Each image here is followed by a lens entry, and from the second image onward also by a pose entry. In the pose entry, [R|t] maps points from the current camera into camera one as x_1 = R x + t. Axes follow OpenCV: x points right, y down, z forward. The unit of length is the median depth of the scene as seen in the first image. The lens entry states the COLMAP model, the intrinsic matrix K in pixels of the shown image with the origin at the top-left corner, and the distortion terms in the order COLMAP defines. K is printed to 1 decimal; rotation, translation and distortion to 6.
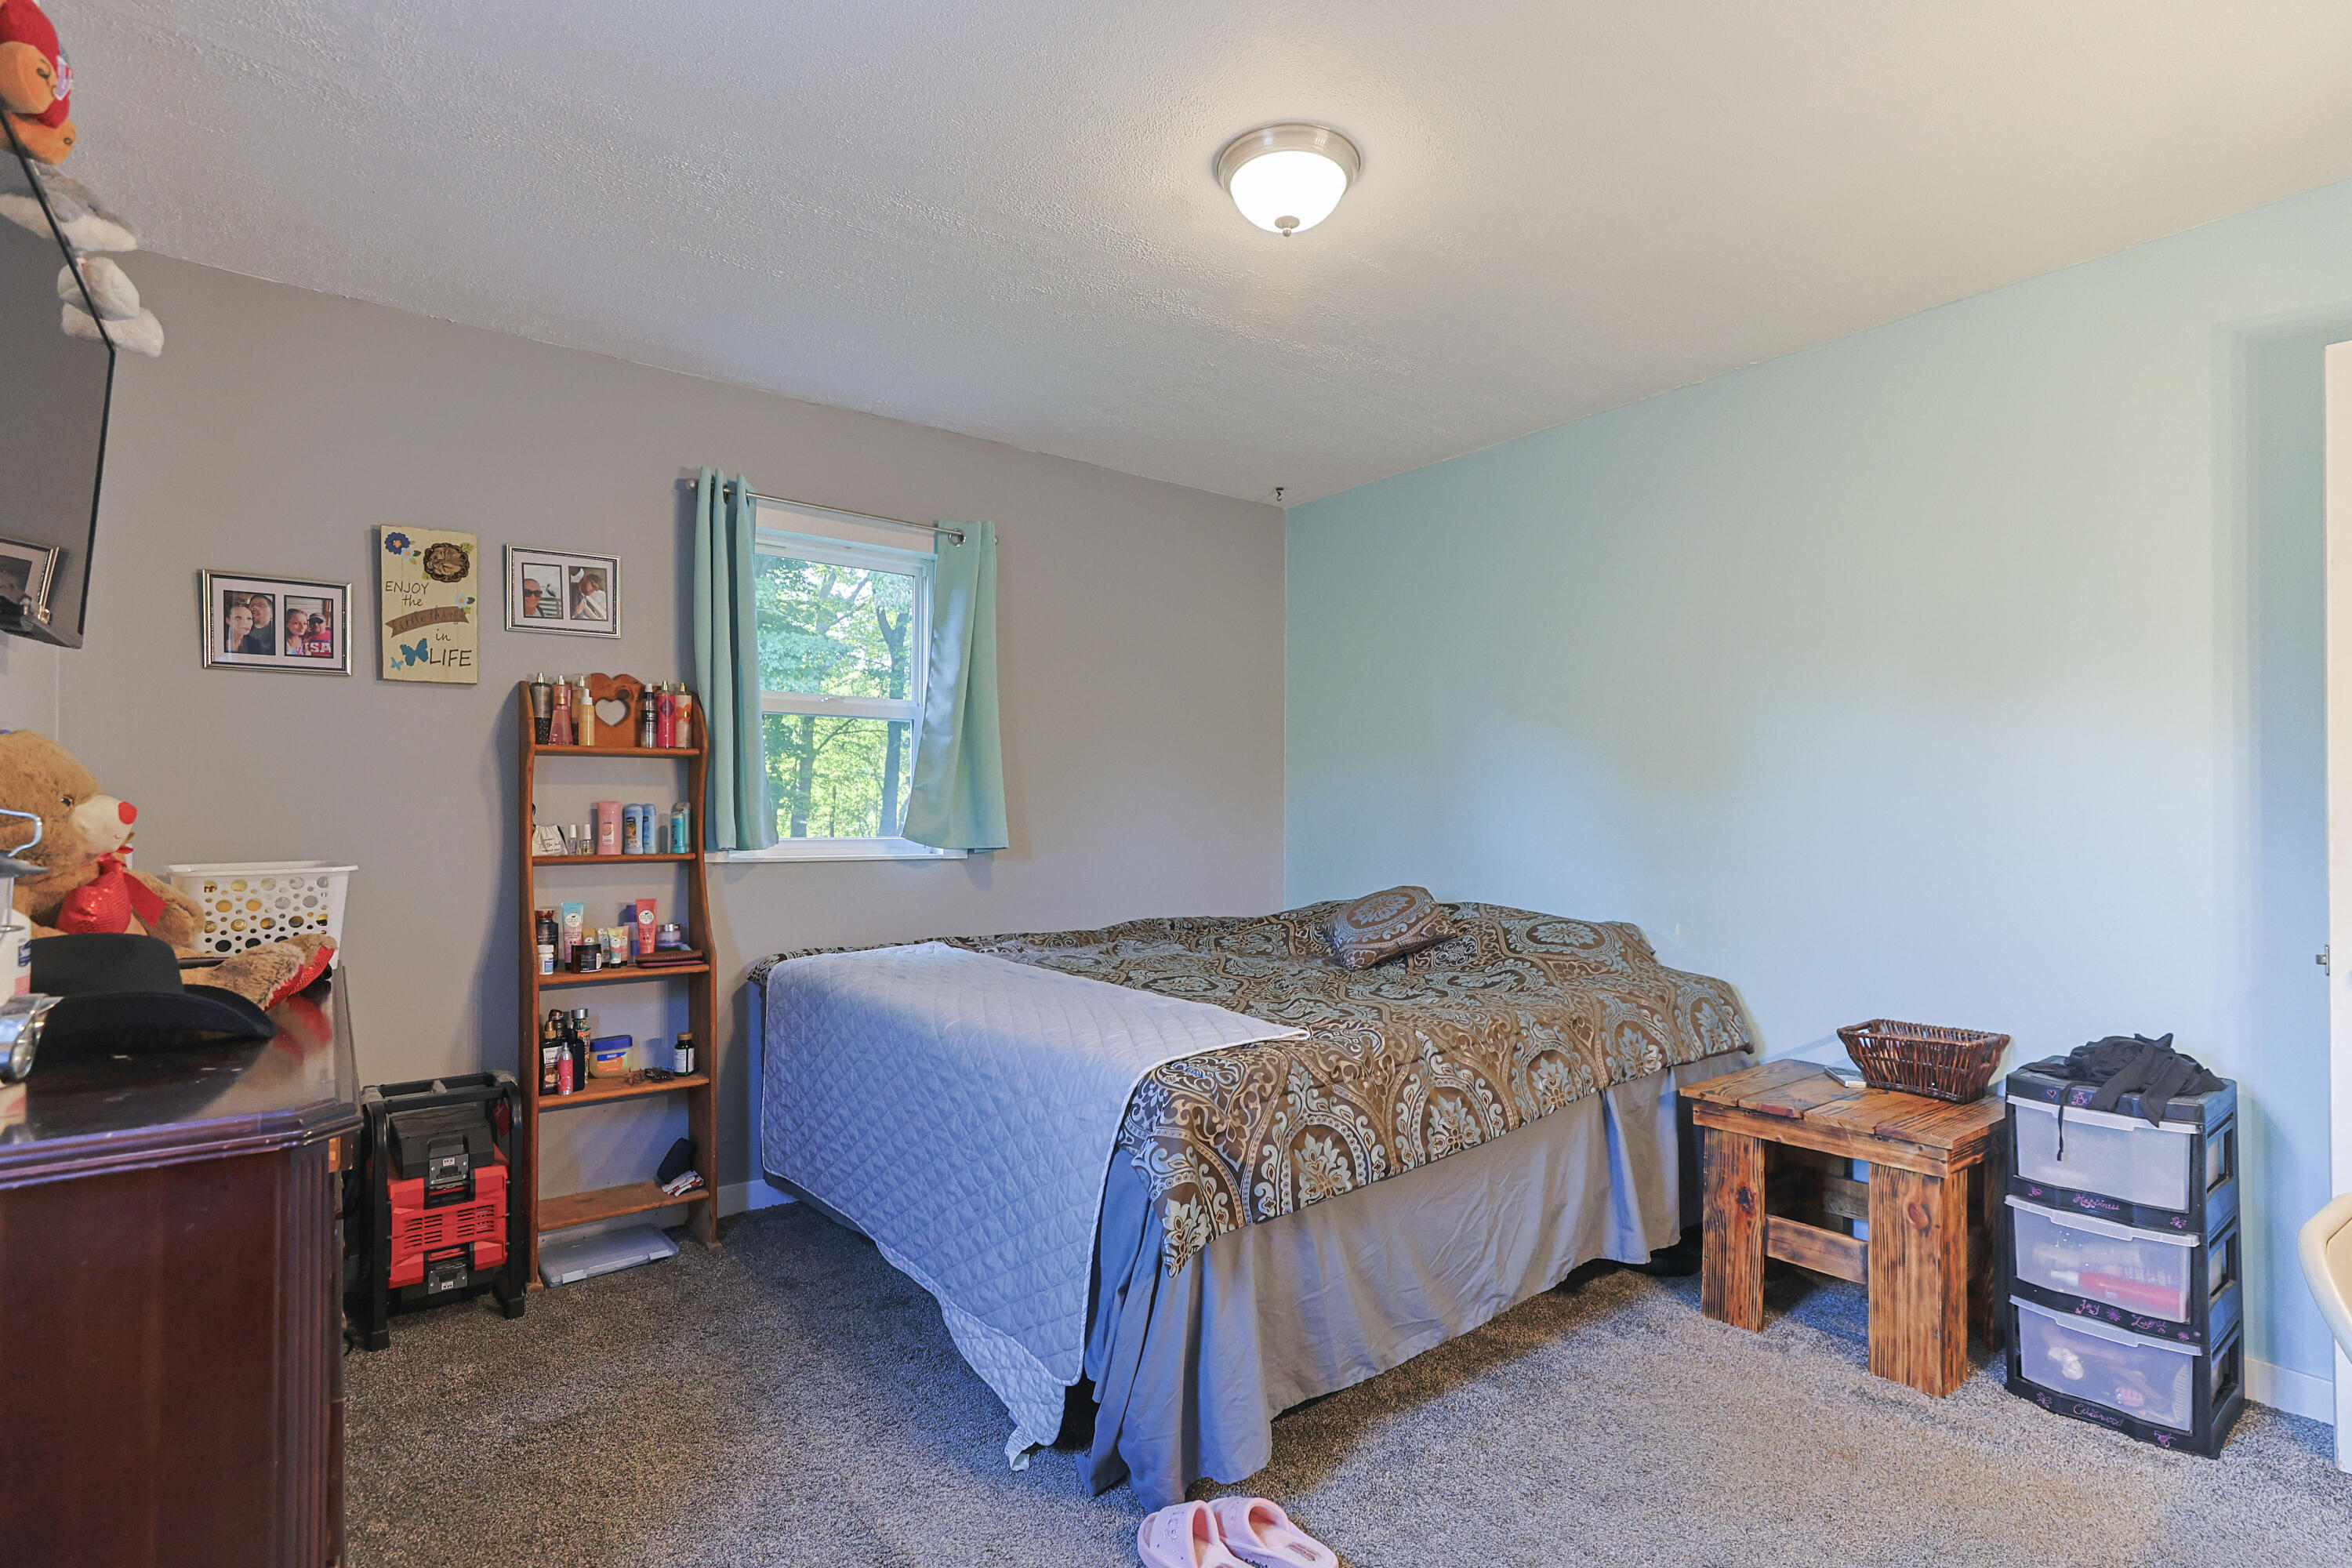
lens RADIAL K [[1135.7, 0, 1227.3], [0, 1135.7, 809.8], [0, 0, 1]] dist [-0.017172, 0.004876]
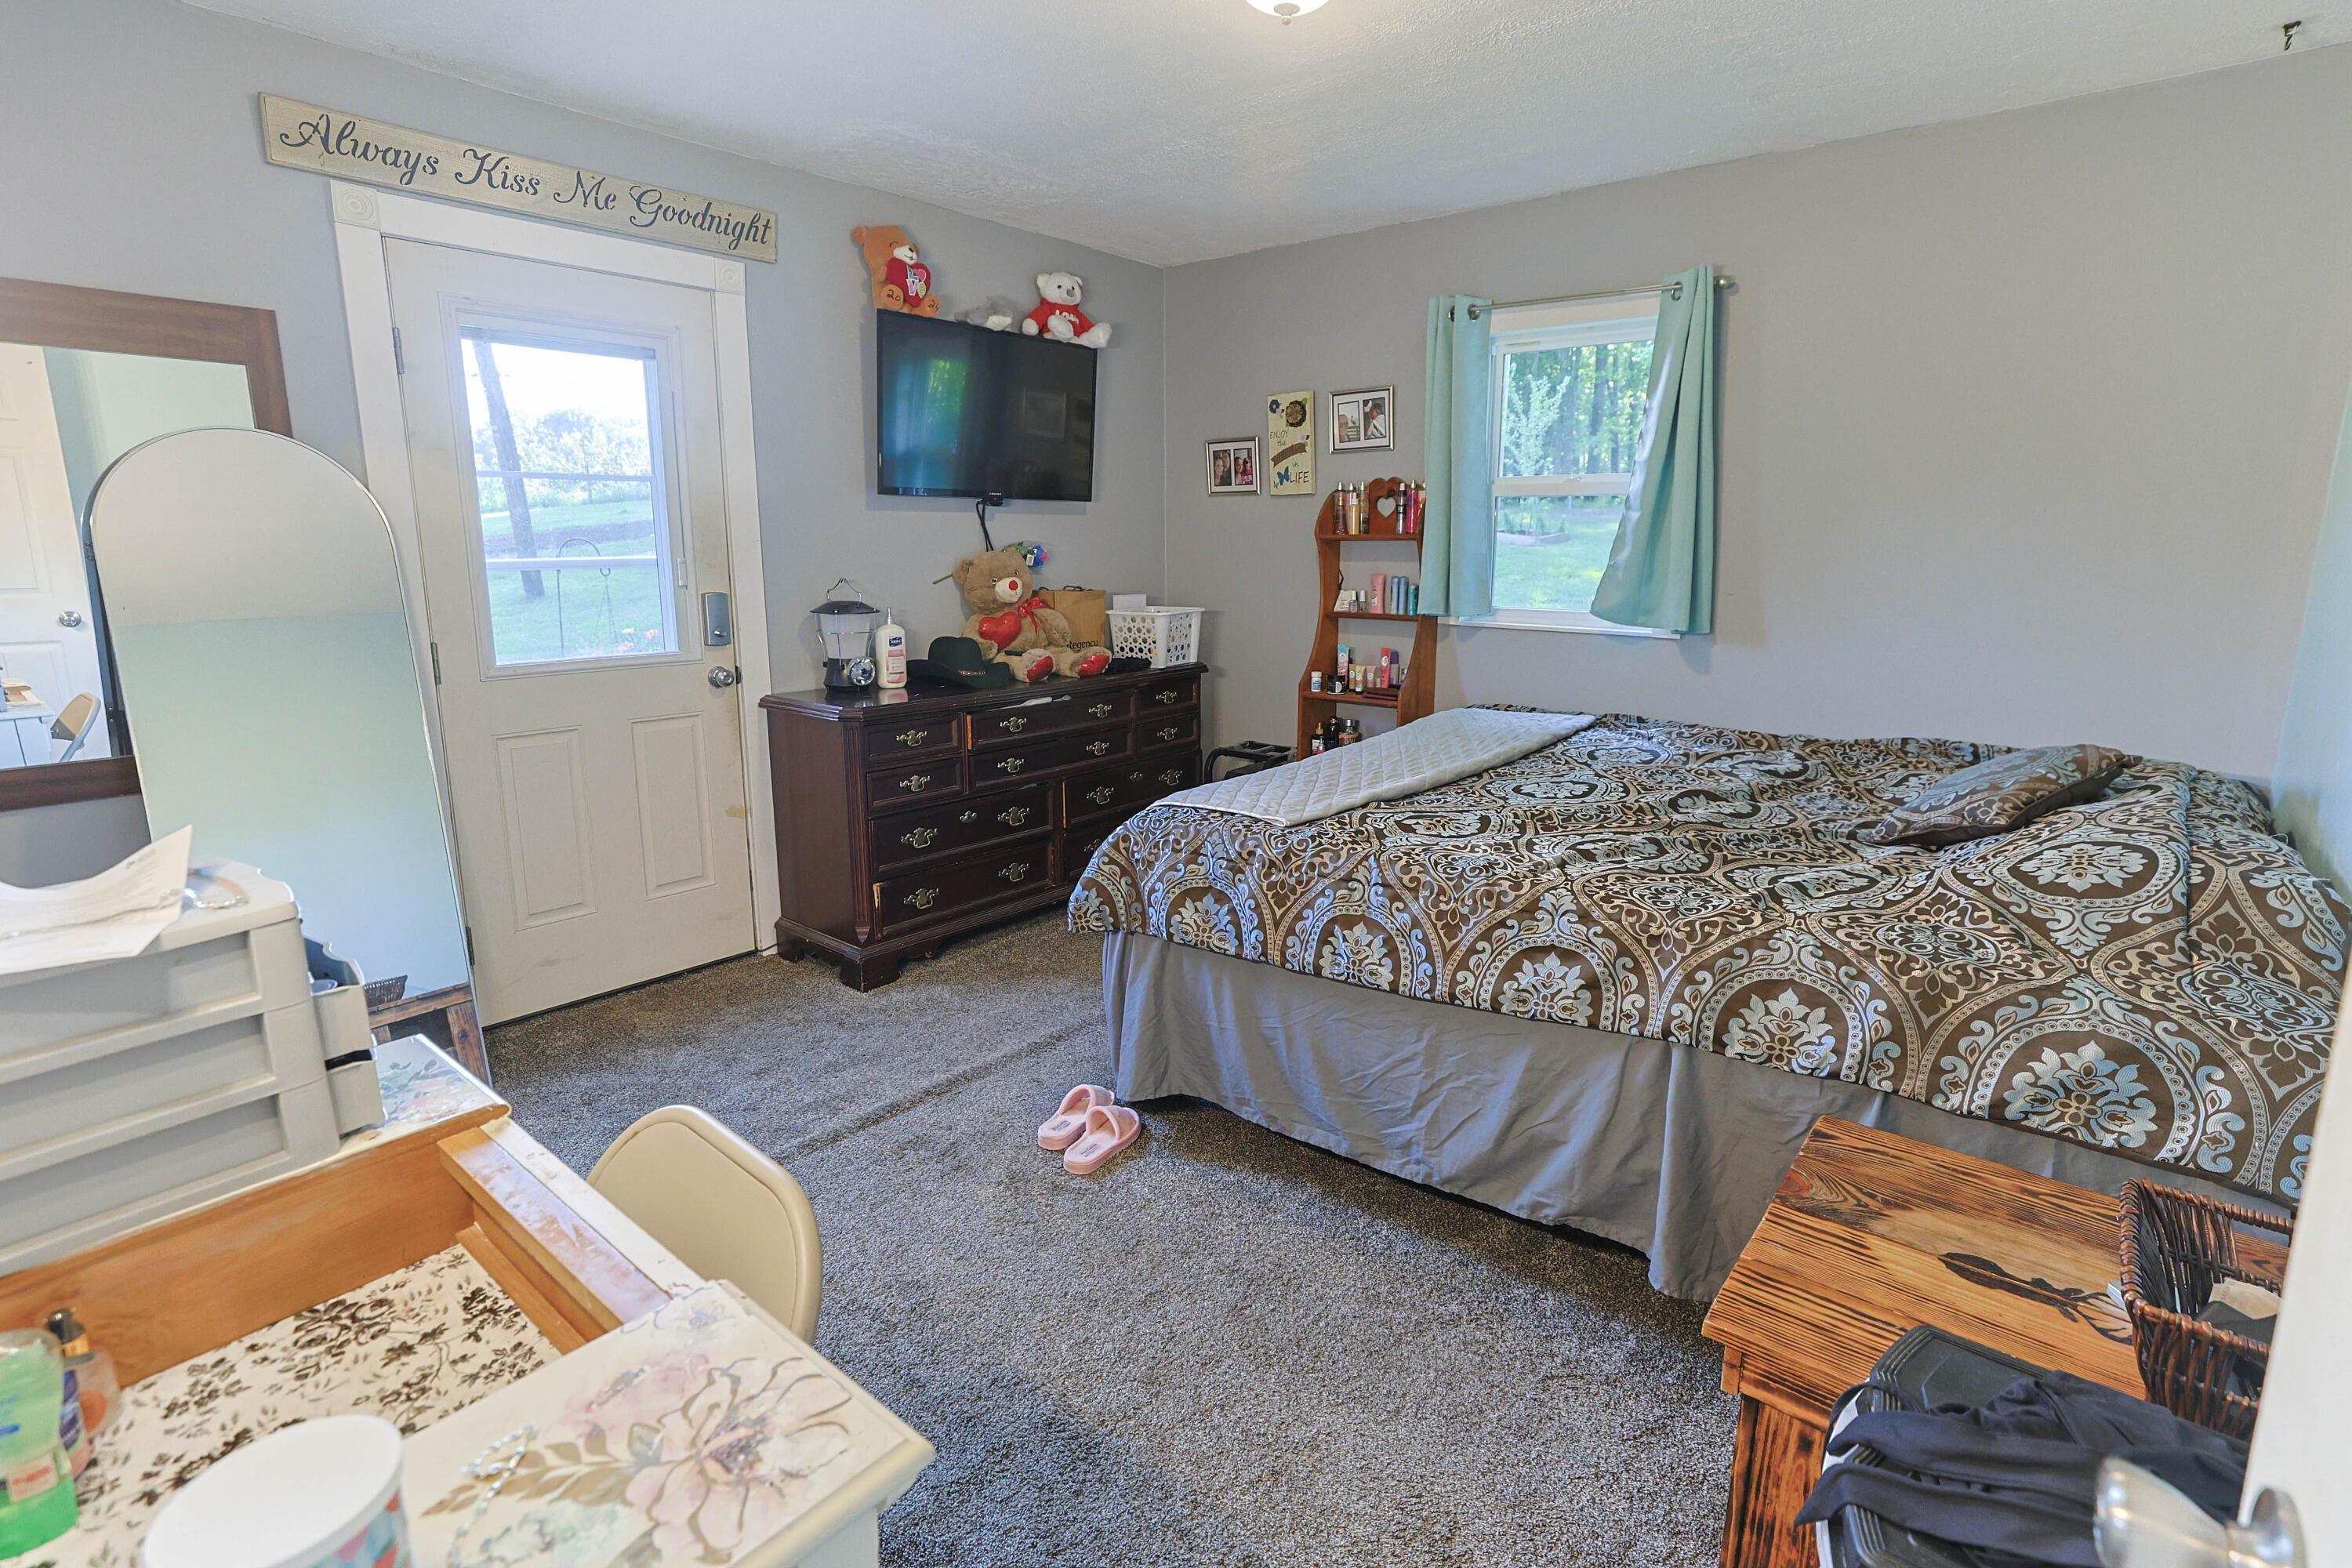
lens RADIAL K [[1135.7, 0, 1180.4], [0, 1135.7, 770.5], [0, 0, 1]] dist [-0.017172, 0.004876]
pose [[0.205595, 0.197052, -0.958593, 0.833634], [0.005128, 0.979288, 0.202406, -0.058364], [0.978624, -0.046529, 0.200327, 0.518406]]
